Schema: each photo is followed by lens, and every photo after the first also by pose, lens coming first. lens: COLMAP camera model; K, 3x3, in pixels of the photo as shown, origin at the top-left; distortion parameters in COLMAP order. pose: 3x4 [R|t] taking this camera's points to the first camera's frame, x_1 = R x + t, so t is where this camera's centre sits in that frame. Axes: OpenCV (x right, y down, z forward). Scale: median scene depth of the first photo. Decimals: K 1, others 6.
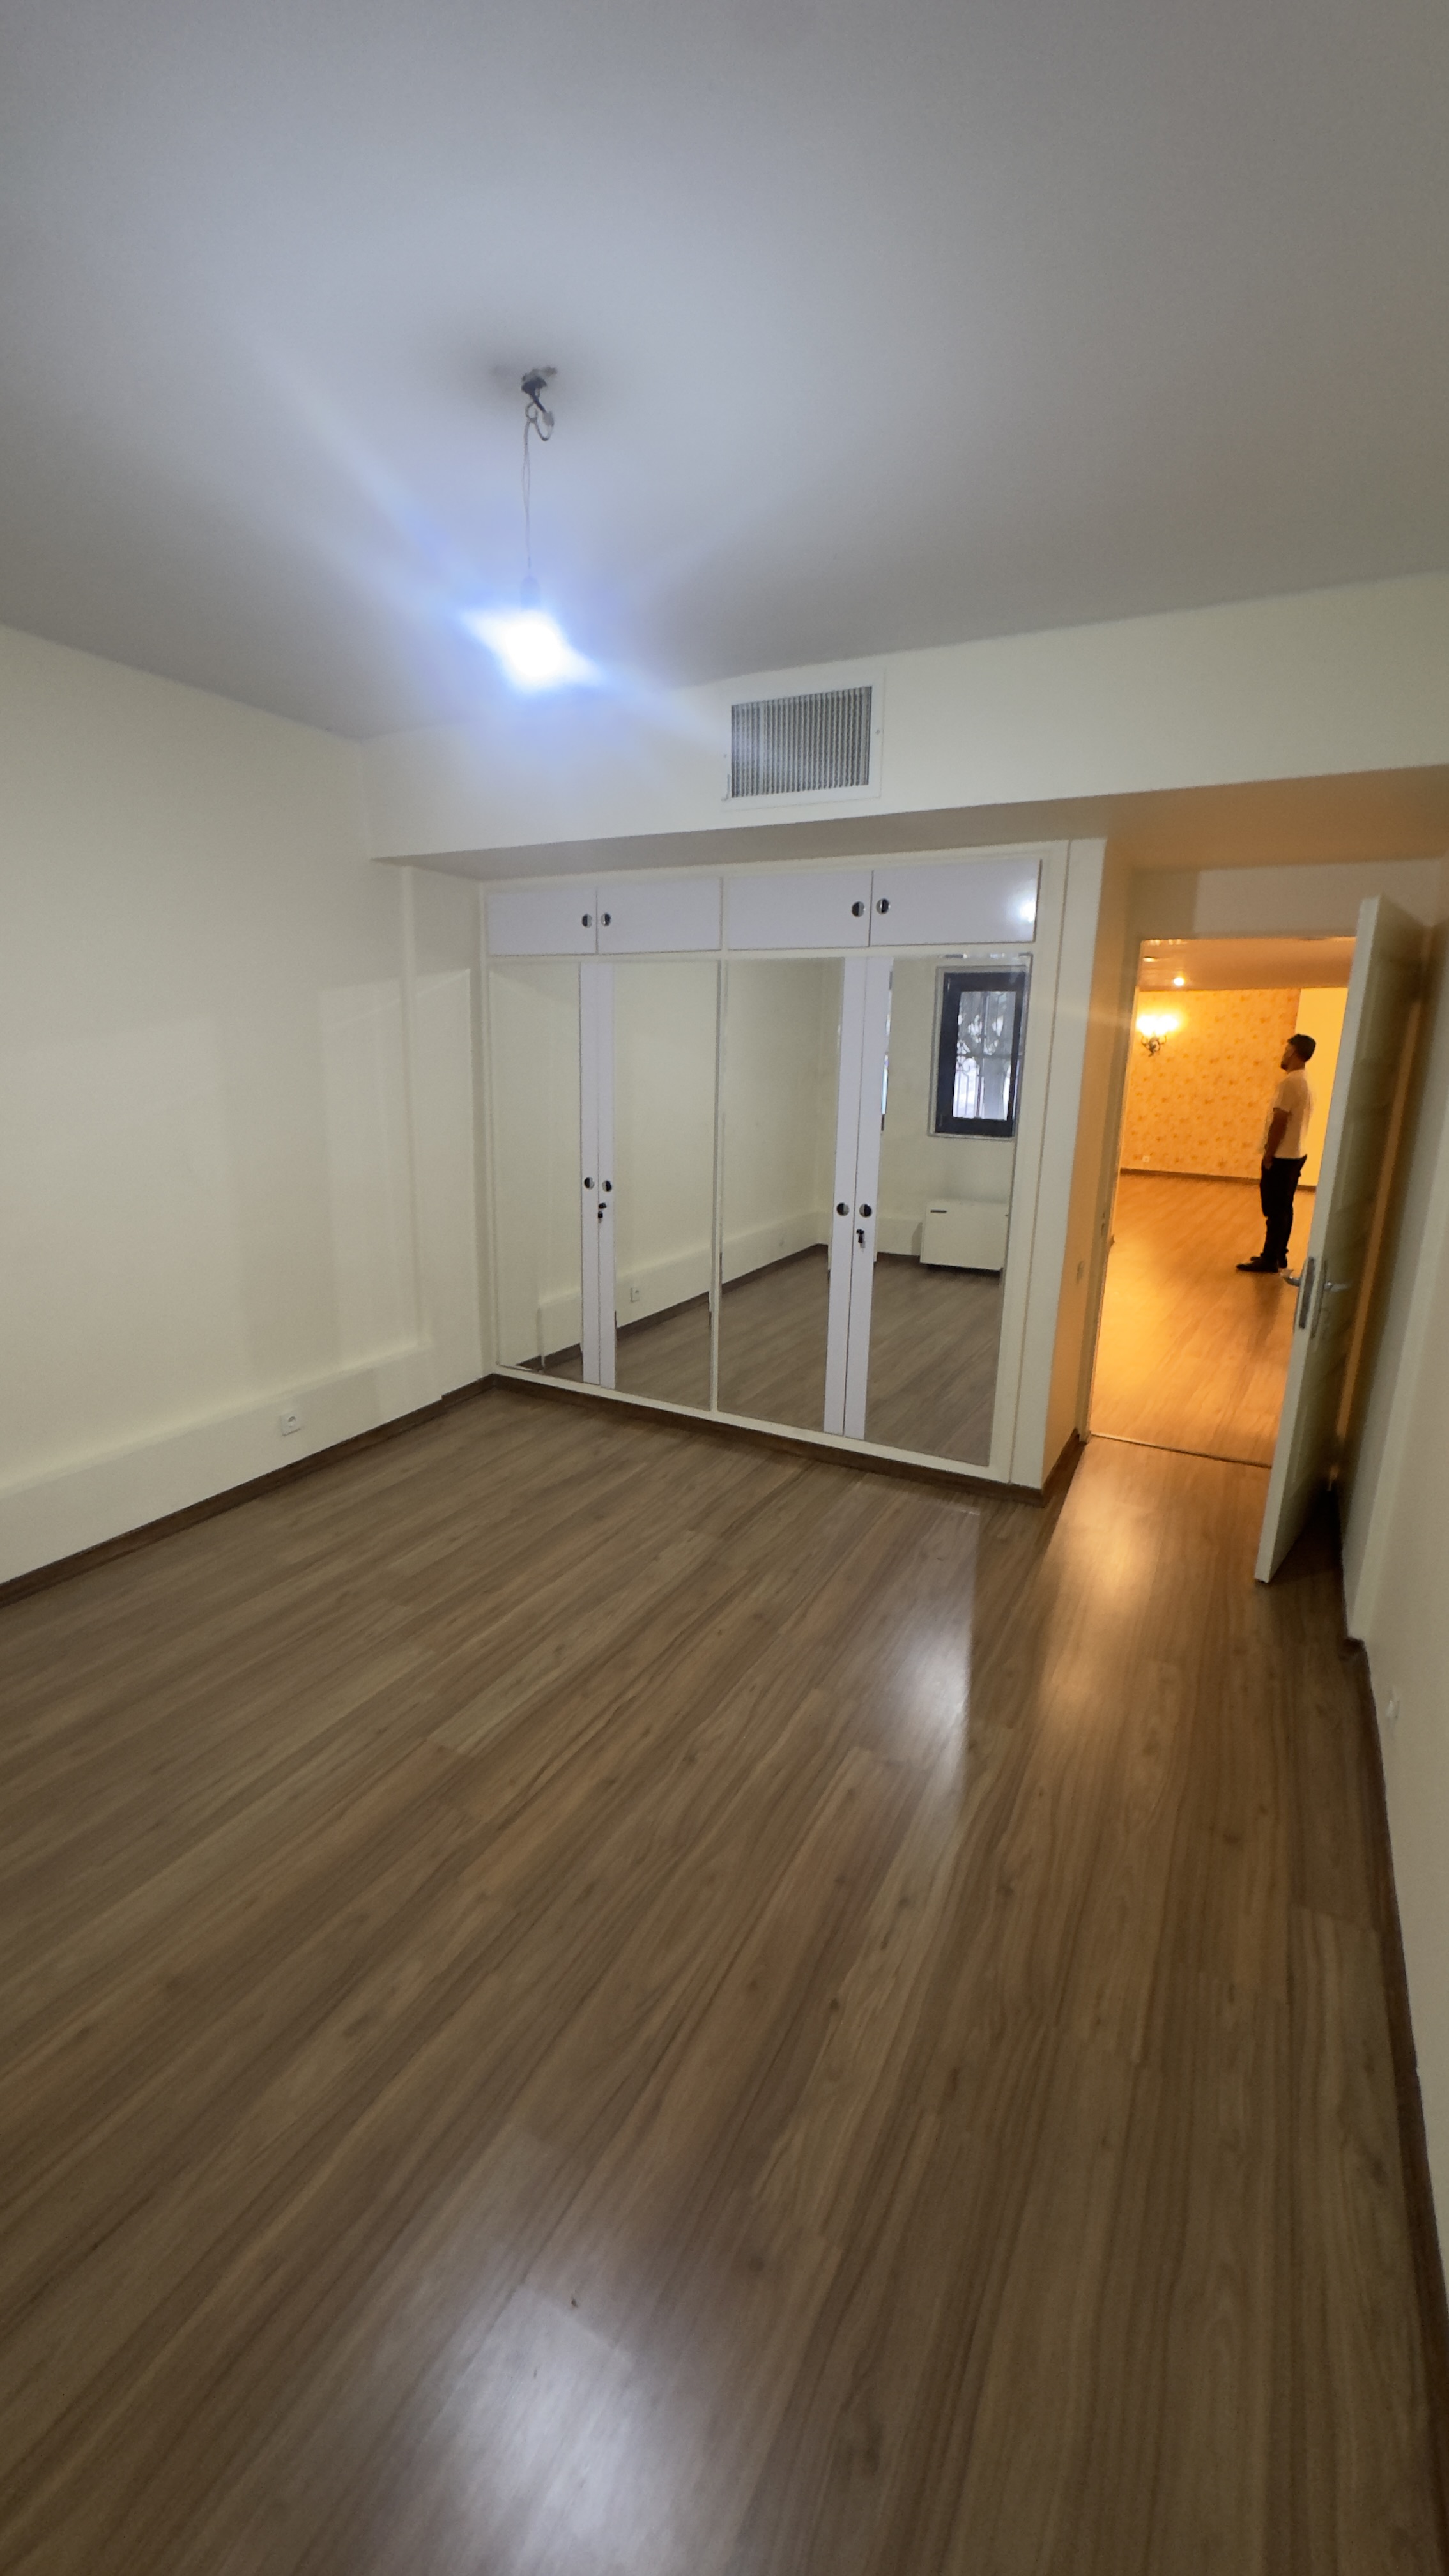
lens RADIAL K [[994.4, 0, 724.5], [0, 994.4, 1288.0], [0, 0, 1]] dist [0.000148, 0.000045]
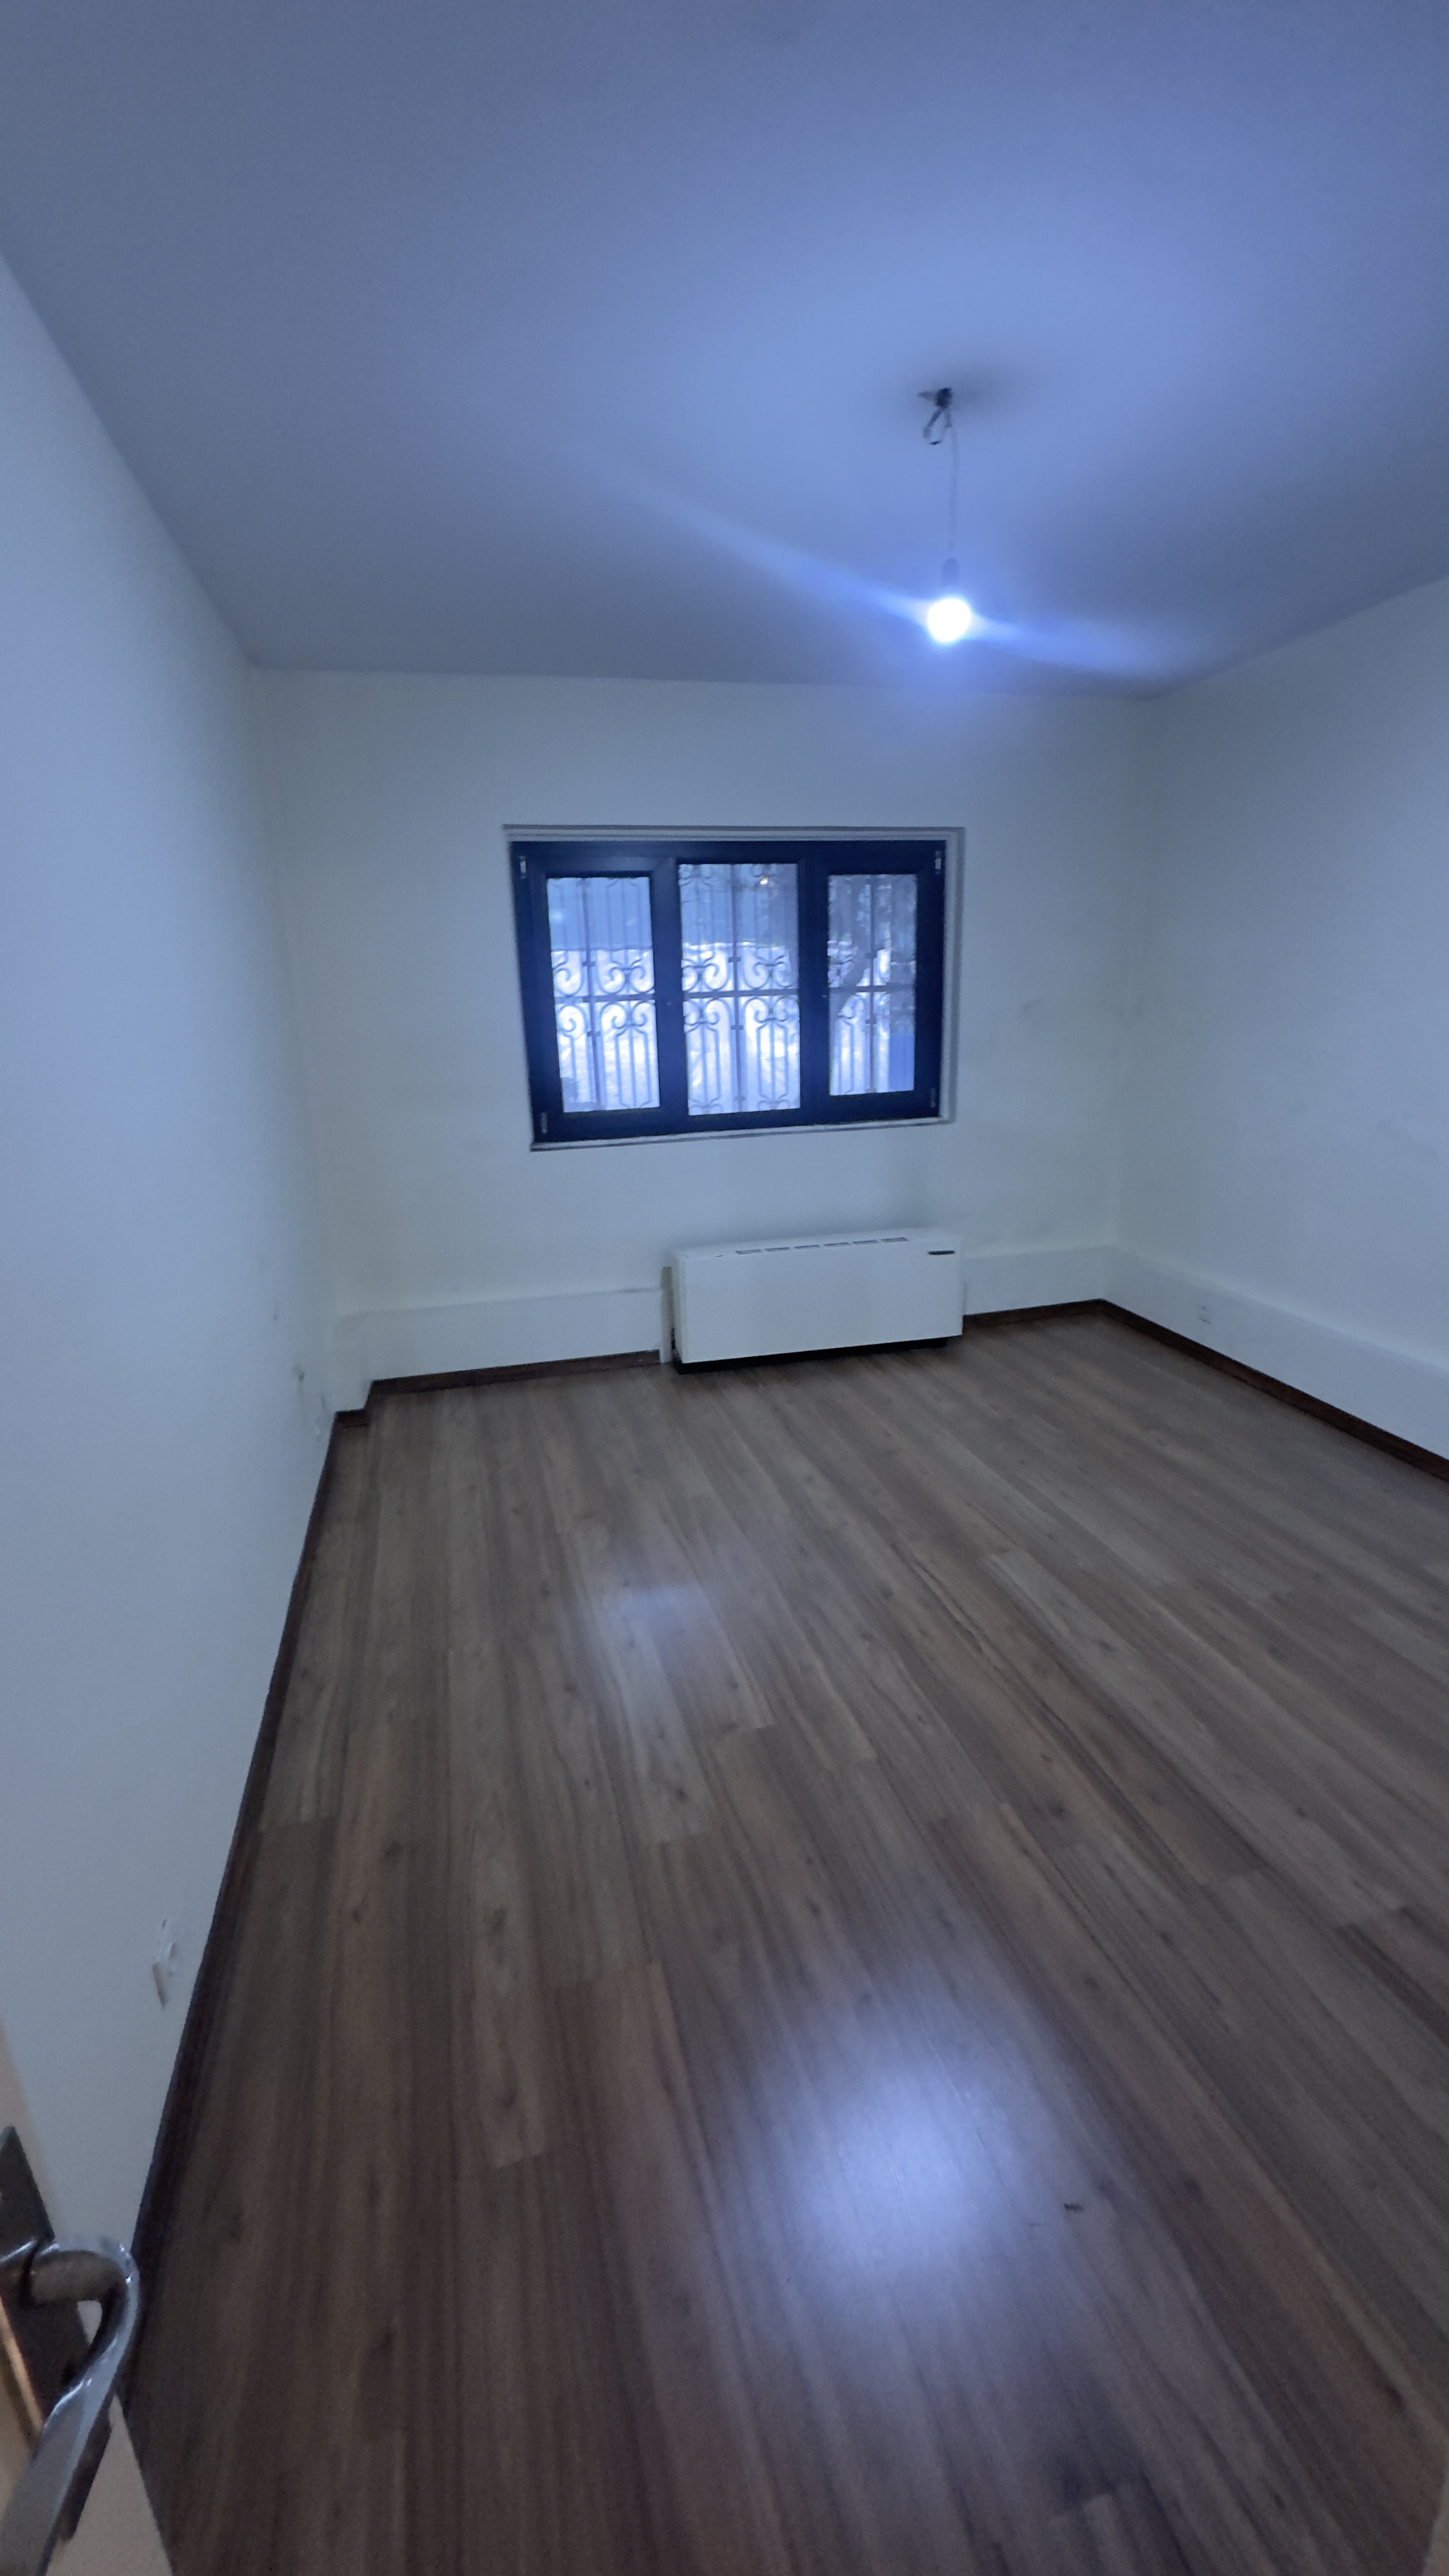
lens RADIAL K [[994.4, 0, 724.5], [0, 994.4, 1288.0], [0, 0, 1]] dist [0.000148, 0.000045]
pose [[-0.711578, 0.206194, -0.671671, 0.687020], [-0.151086, 0.888700, 0.432881, -0.287031], [0.686171, 0.409509, -0.601226, 1.328986]]
